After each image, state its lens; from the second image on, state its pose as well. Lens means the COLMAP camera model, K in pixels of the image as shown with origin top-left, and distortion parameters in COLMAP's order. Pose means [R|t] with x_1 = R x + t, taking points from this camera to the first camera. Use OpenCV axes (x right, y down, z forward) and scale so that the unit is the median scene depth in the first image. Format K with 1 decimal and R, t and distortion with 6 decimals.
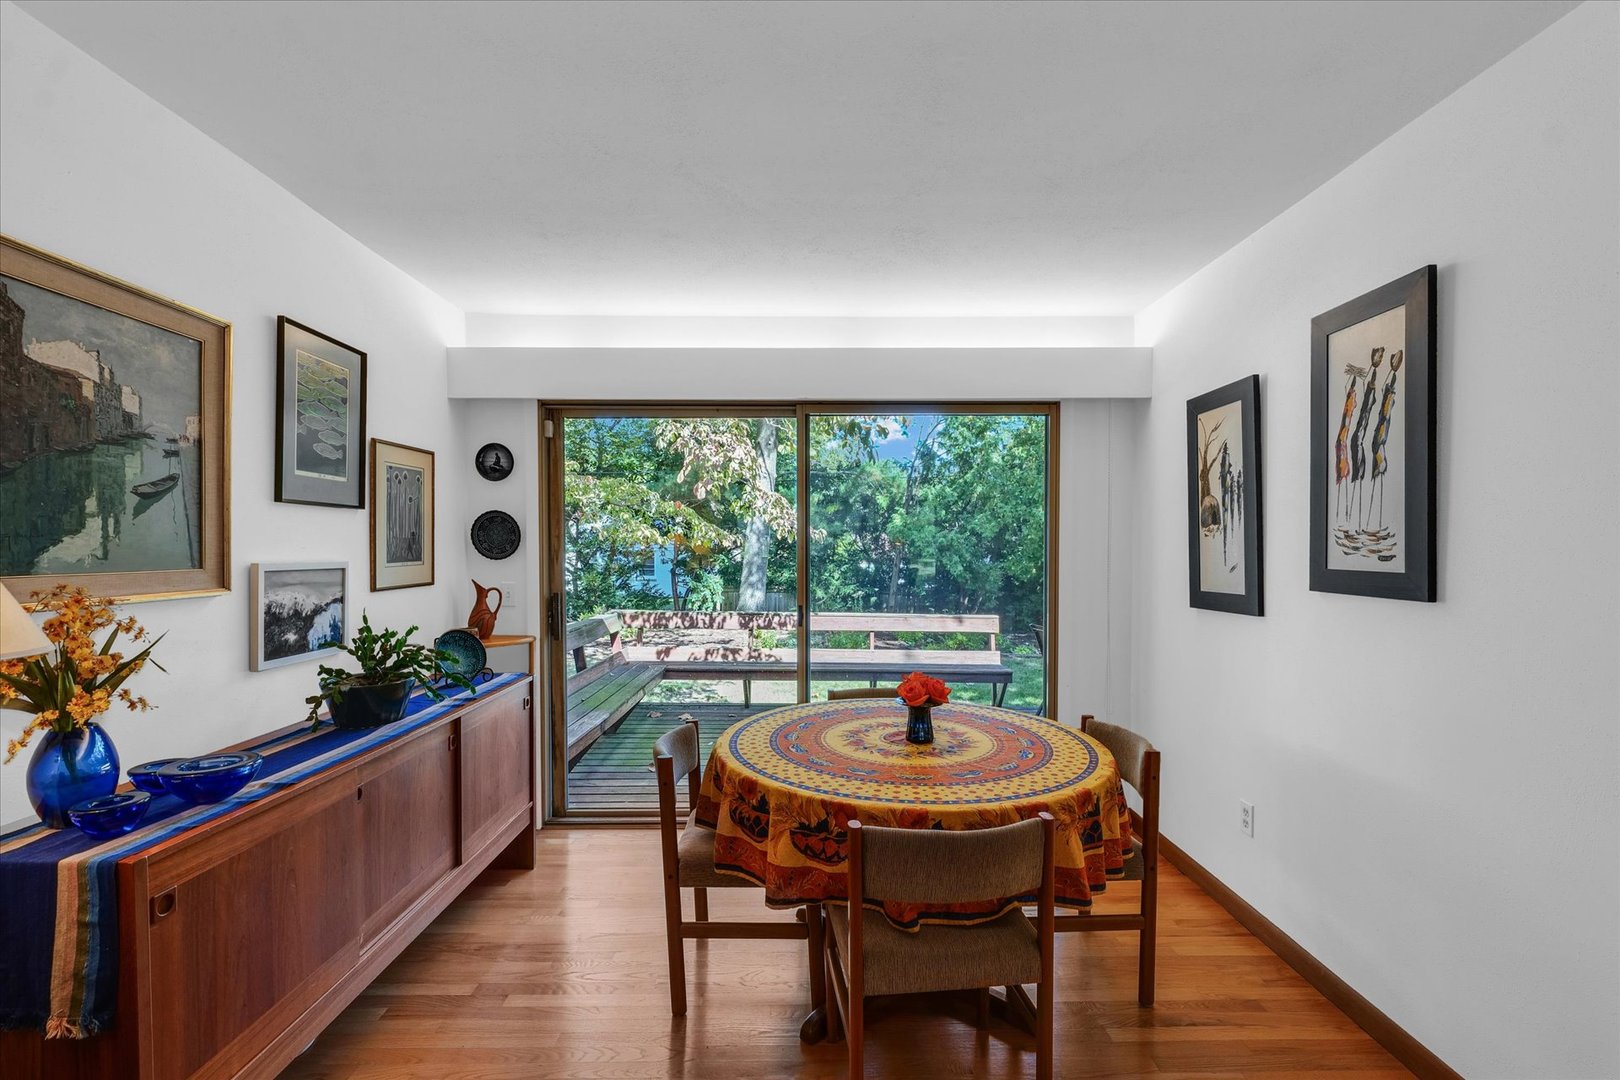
lens RADIAL K [[732.7, 0, 797.9], [0, 732.7, 549.5], [0, 0, 1]] dist [0.004988, -0.000977]
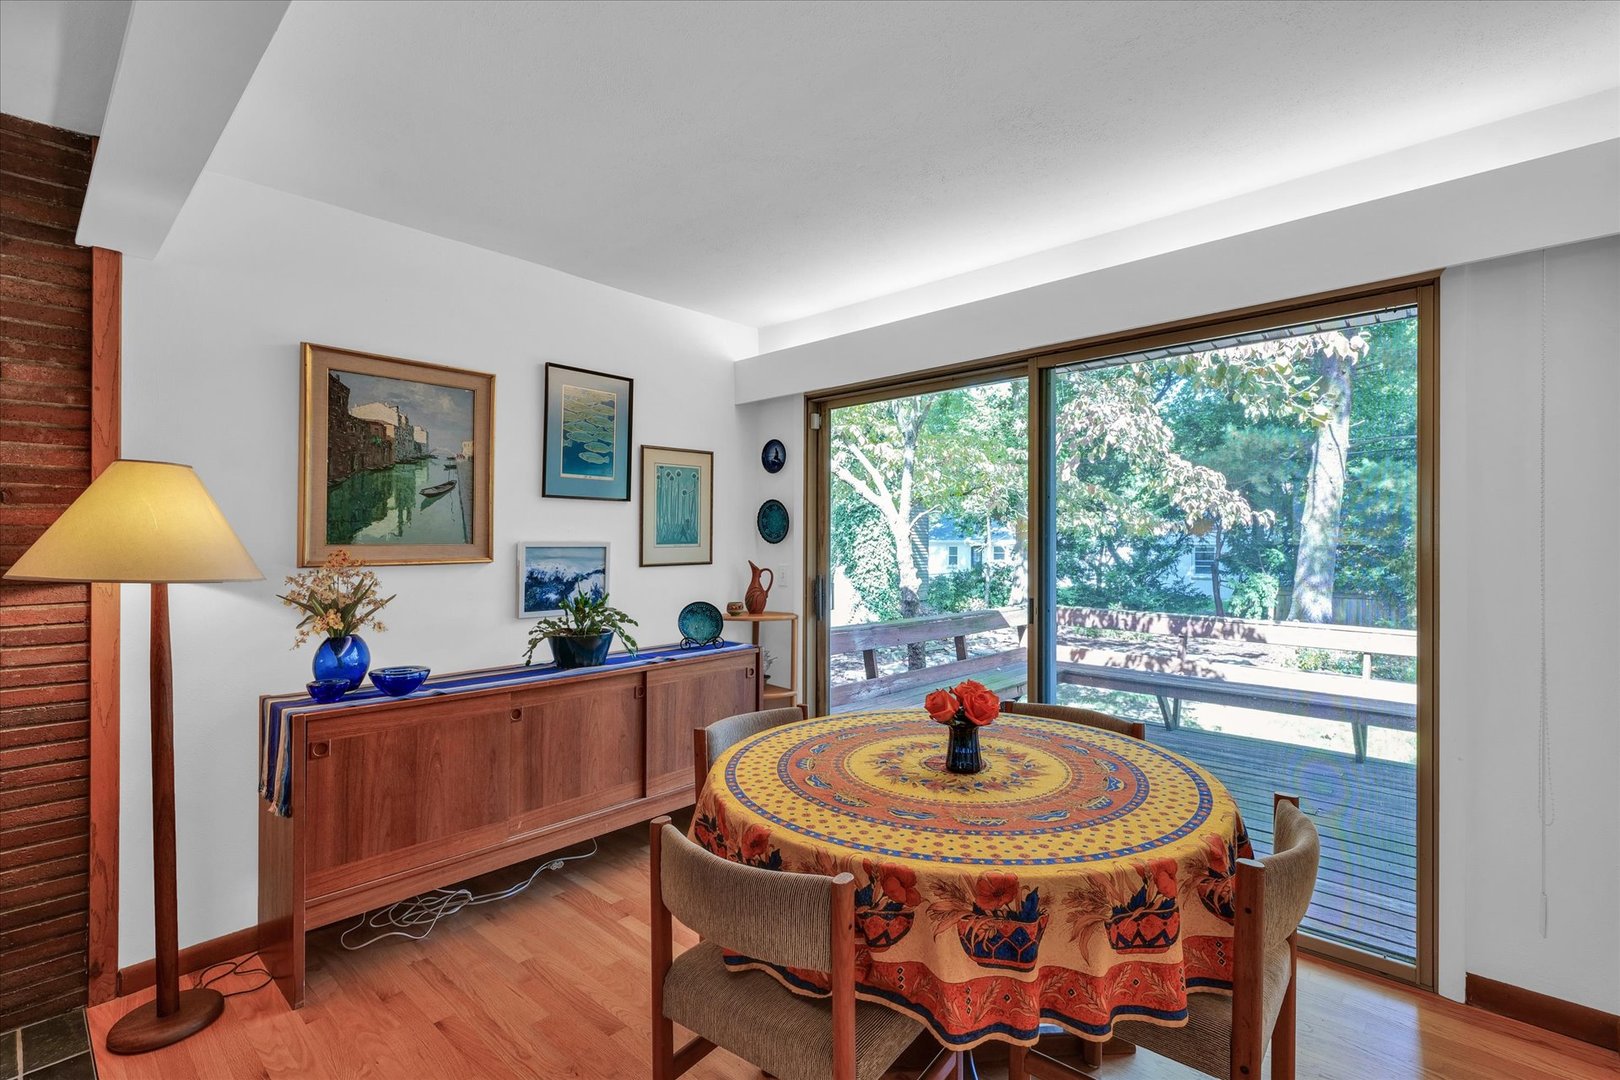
lens RADIAL K [[732.7, 0, 796.9], [0, 732.7, 544.1], [0, 0, 1]] dist [0.004988, -0.000977]
pose [[0.730749, -0.001576, -0.682645, 0.631033], [0.000234, 0.999998, -0.002059, 0.027955], [0.682646, 0.001345, 0.730748, 0.349545]]
